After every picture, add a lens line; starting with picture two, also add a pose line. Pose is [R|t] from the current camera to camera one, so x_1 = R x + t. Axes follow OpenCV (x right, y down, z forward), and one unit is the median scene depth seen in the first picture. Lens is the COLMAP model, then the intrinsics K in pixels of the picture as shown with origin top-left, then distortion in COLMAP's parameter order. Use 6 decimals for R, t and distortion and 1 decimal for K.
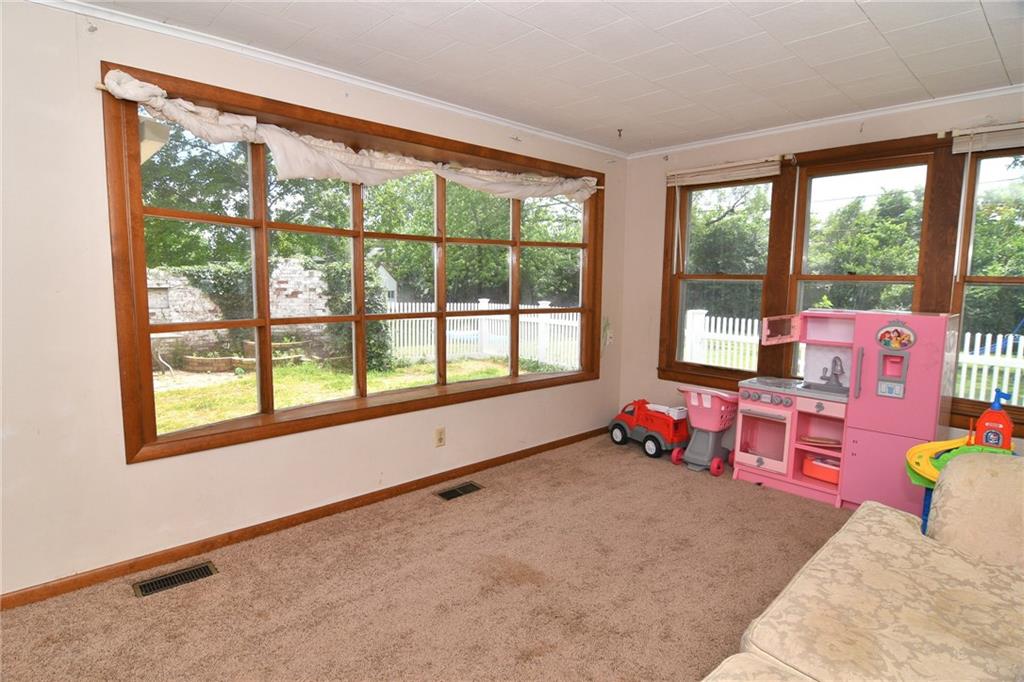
lens RADIAL K [[557.3, 0, 500.6], [0, 557.3, 342.2], [0, 0, 1]] dist [0.001661, -0.013928]
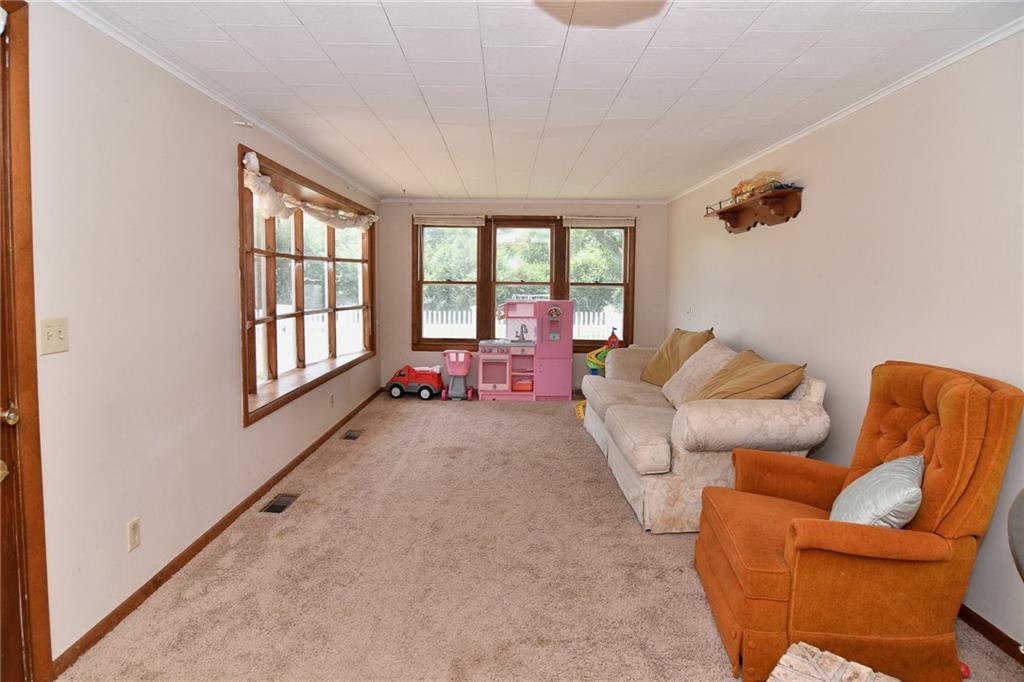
lens RADIAL K [[575.9, 0, 511.5], [0, 575.9, 307.5], [0, 0, 1]] dist [-0.010846, -0.001567]
pose [[0.680726, -0.041207, 0.731378, -0.910715], [0.082917, 0.996334, -0.021040, 0.006574], [-0.727830, 0.074966, 0.681648, -0.341441]]
